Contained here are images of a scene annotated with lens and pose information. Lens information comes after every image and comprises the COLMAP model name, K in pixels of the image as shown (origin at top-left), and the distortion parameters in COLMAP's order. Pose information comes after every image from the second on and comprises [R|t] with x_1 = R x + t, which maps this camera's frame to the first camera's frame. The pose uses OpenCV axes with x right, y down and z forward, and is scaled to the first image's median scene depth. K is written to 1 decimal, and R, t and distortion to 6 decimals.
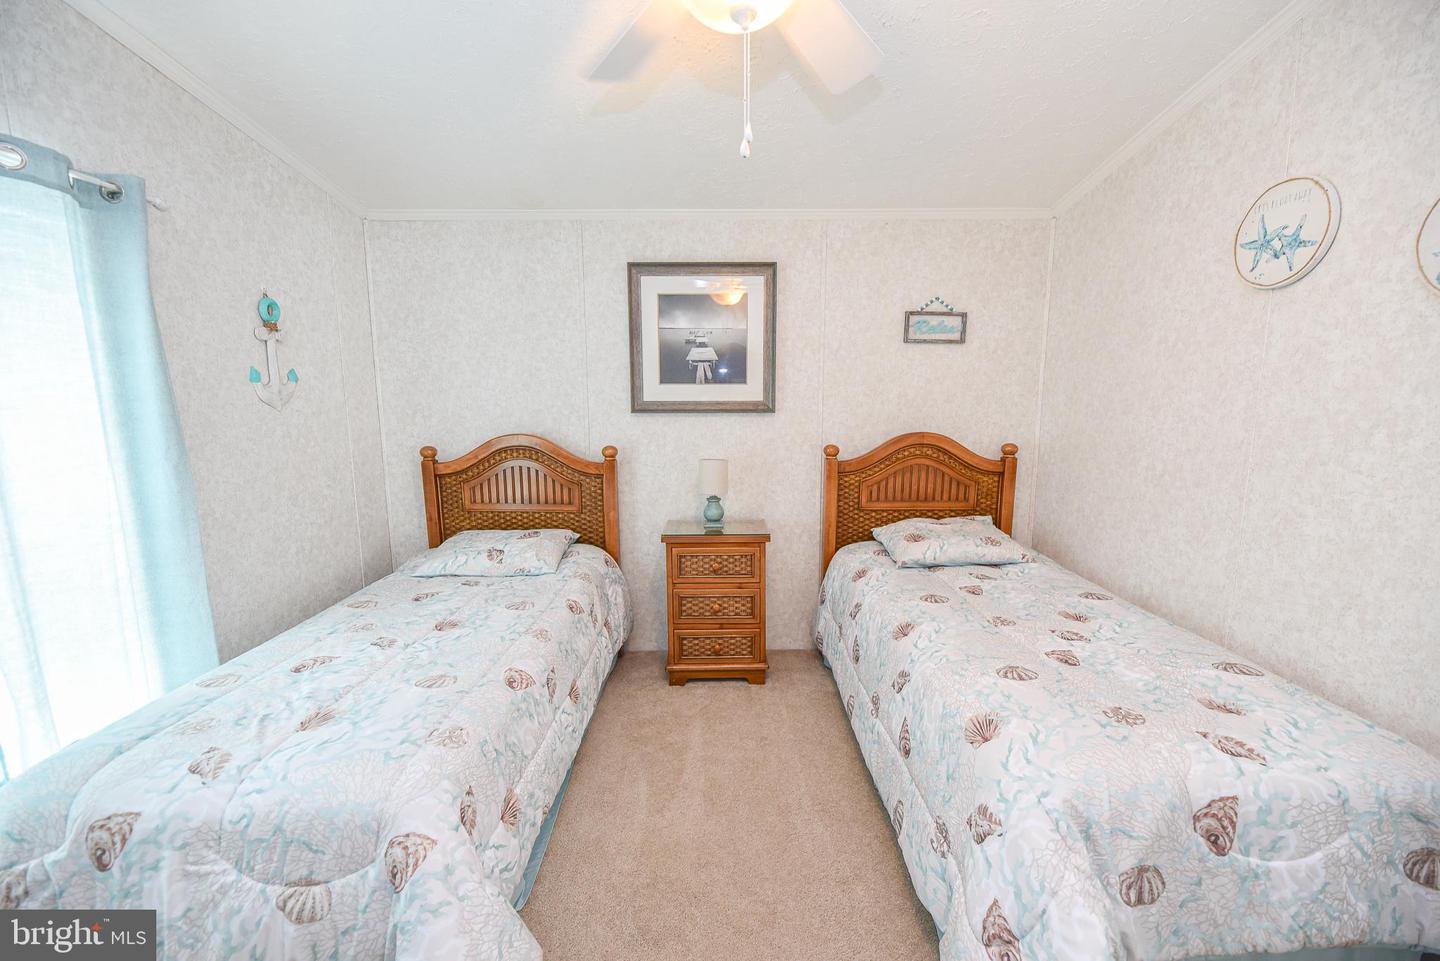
lens RADIAL K [[577.2, 0, 723.1], [0, 577.2, 486.1], [0, 0, 1]] dist [-0.000122, -0.003020]
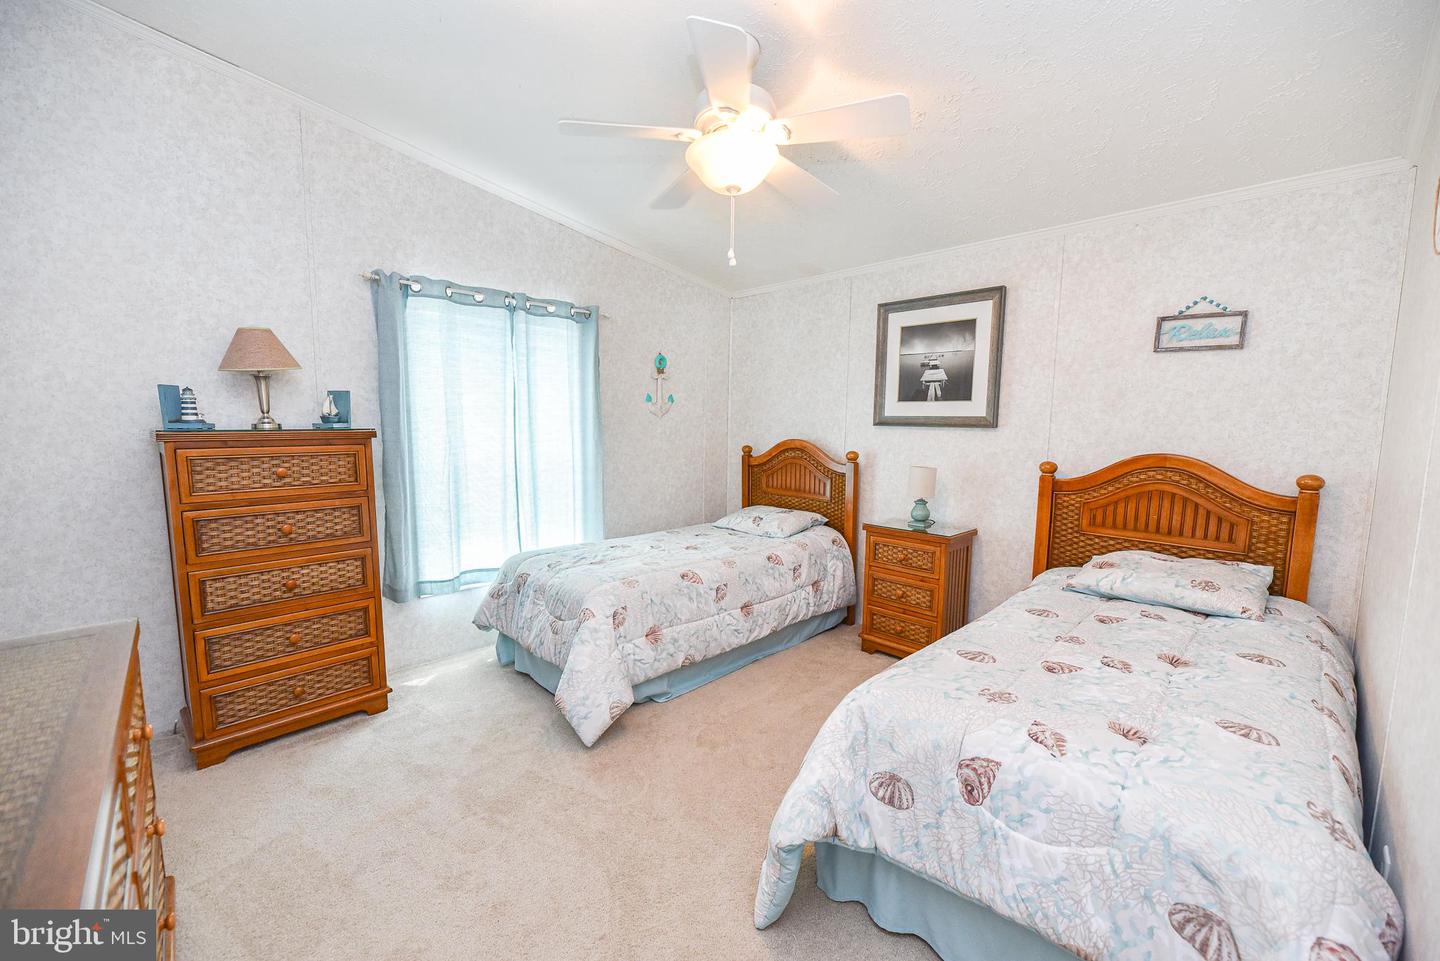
lens RADIAL K [[577.2, 0, 723.1], [0, 577.2, 486.1], [0, 0, 1]] dist [-0.000122, -0.003020]
pose [[0.699515, 0.092597, -0.708593, 0.509212], [-0.123328, 0.992334, 0.007928, 0.030346], [0.703895, 0.081843, 0.705573, -0.075439]]
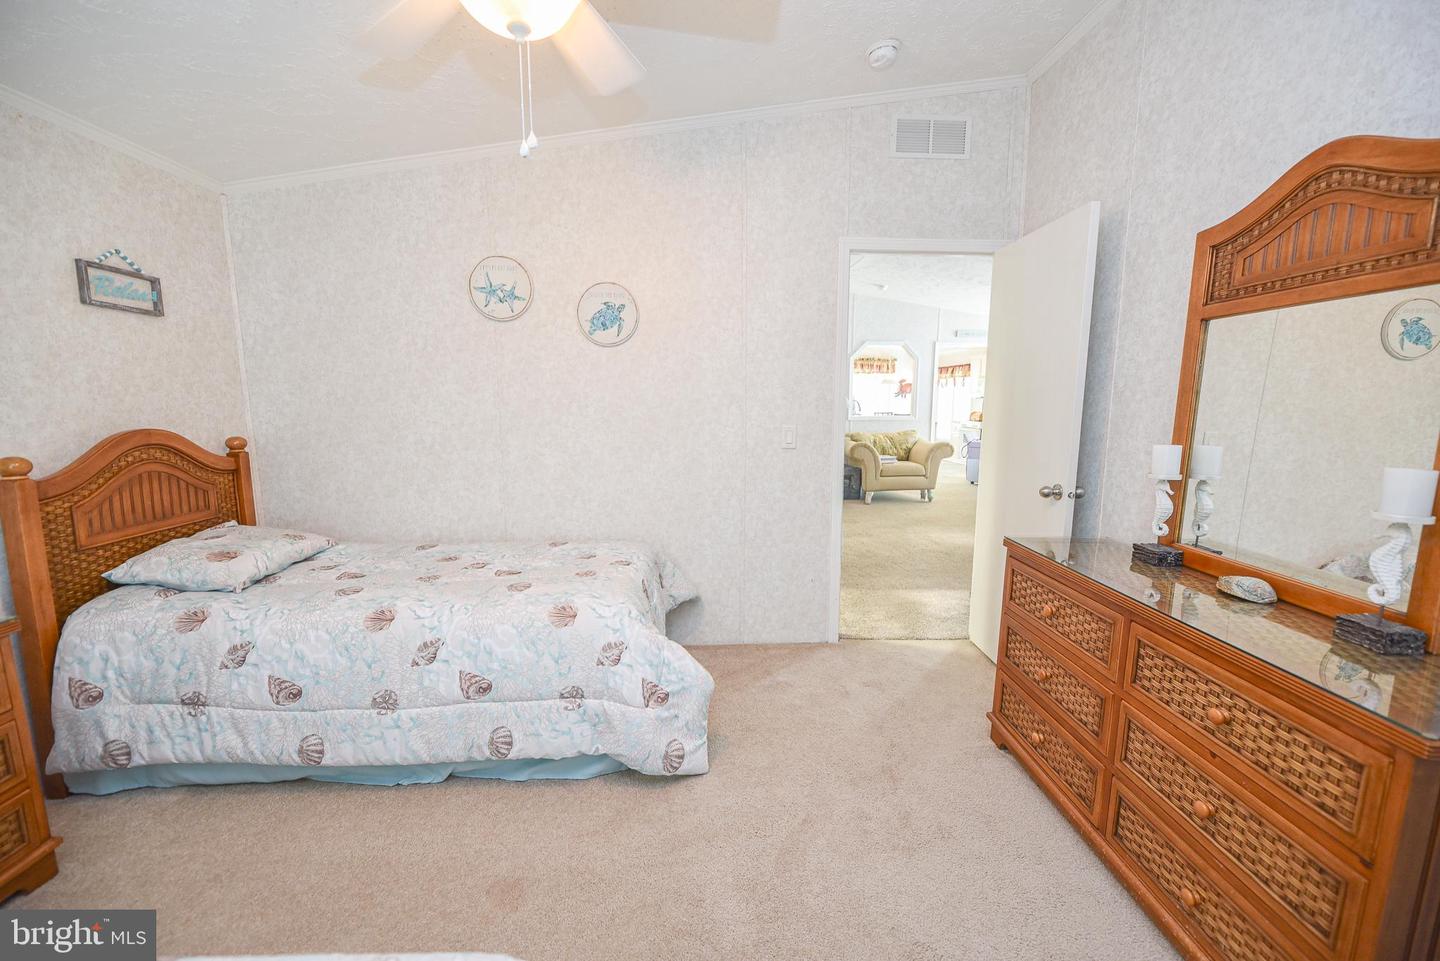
lens RADIAL K [[577.2, 0, 723.1], [0, 577.2, 486.1], [0, 0, 1]] dist [-0.000122, -0.003020]
pose [[-0.044462, -0.146381, 0.988229, -0.453140], [0.148049, 0.977319, 0.151426, -0.023027], [-0.987980, 0.153039, -0.021782, 0.287096]]
